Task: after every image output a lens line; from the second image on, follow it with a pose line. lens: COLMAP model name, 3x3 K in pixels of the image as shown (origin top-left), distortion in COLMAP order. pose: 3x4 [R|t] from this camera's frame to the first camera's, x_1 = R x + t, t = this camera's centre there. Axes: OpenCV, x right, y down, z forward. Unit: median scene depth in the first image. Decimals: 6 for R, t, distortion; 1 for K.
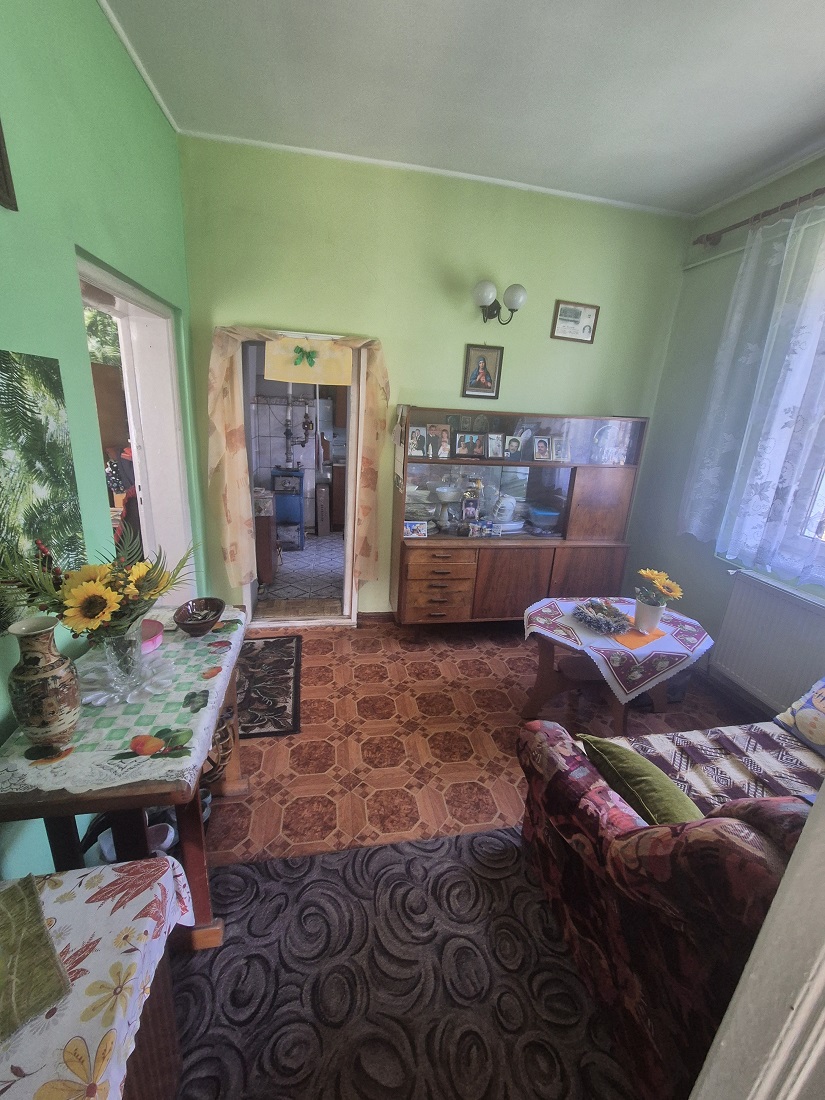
lens RADIAL K [[511.3, 0, 427.0], [0, 511.3, 550.3], [0, 0, 1]] dist [-0.011947, 0.006458]
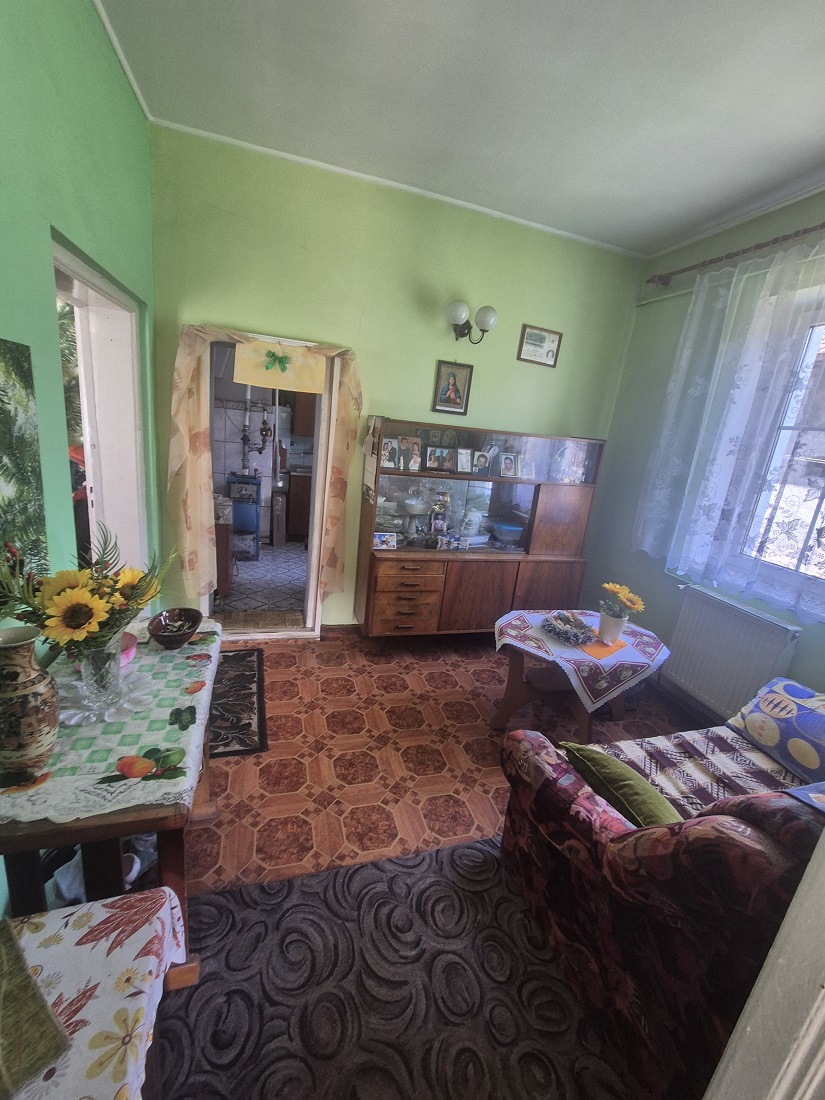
lens RADIAL K [[511.3, 0, 427.0], [0, 511.3, 550.3], [0, 0, 1]] dist [-0.011947, 0.006458]
pose [[0.991327, 0.018920, 0.130048, -0.101314], [-0.015425, 0.999494, -0.027828, 0.005571], [-0.130508, 0.025580, 0.991117, 0.004935]]
